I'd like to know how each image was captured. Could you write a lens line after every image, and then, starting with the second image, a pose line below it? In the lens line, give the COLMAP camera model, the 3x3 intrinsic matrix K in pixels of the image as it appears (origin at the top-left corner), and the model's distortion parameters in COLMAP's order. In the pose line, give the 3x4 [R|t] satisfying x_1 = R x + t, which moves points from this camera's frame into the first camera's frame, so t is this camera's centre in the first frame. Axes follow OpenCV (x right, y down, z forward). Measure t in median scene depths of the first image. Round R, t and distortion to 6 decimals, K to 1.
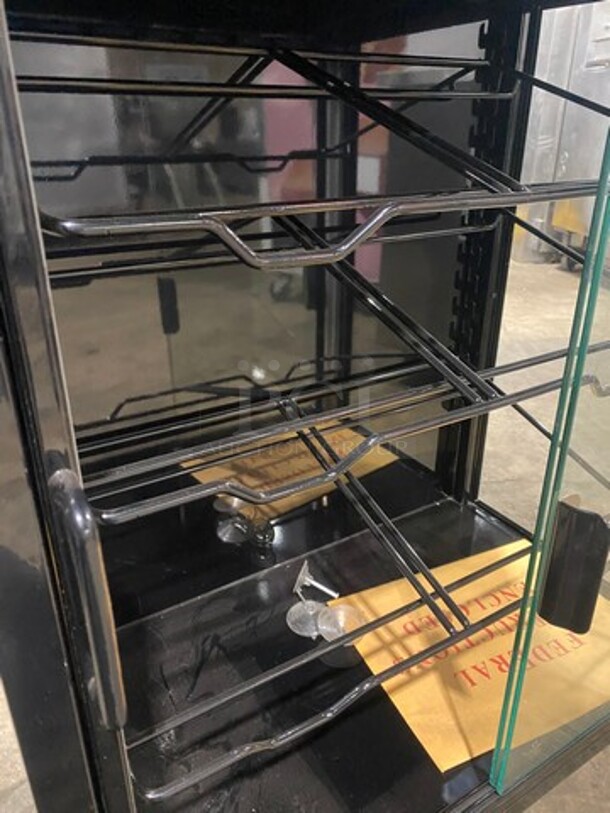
lens RADIAL K [[613.8, 0, 305.0], [0, 613.8, 406.5], [0, 0, 1]] dist [0.000869, 0.007860]
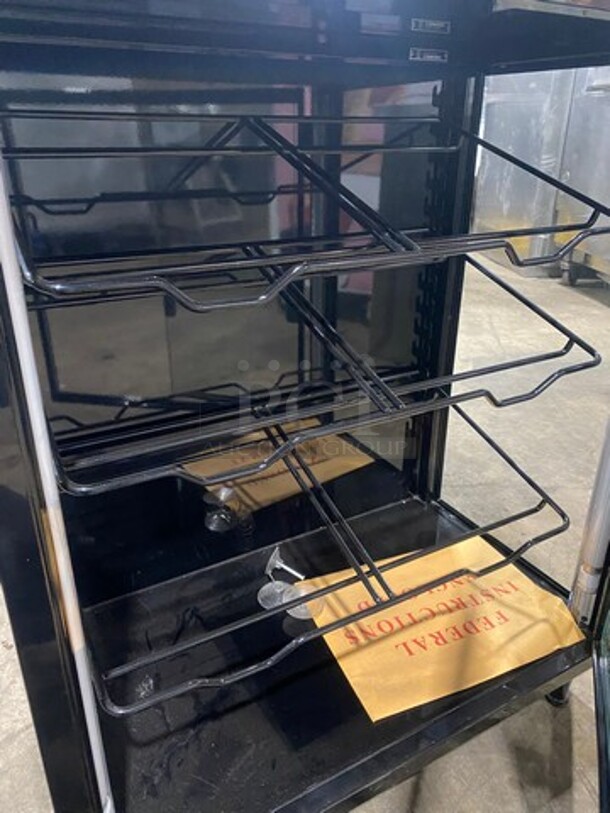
lens RADIAL K [[617.3, 0, 304.6], [0, 617.3, 401.8], [0, 0, 1]] dist [0.006800, -0.000798]
pose [[0.999155, 0.019390, -0.036238, 0.087069], [-0.020032, 0.999647, -0.017424, 0.000223], [0.035888, 0.018135, 0.999191, -0.150376]]
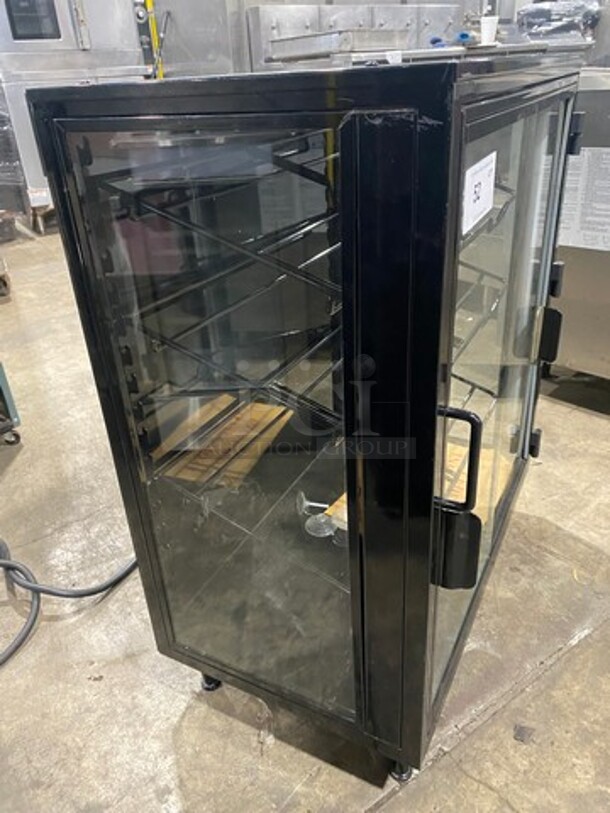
lens RADIAL K [[617.3, 0, 304.6], [0, 617.3, 401.8], [0, 0, 1]] dist [0.006800, -0.000798]
pose [[0.856386, -0.281339, 0.432955, -0.533558], [0.260348, 0.959403, 0.108462, -0.093799], [-0.445893, 0.019834, 0.894866, -0.266054]]
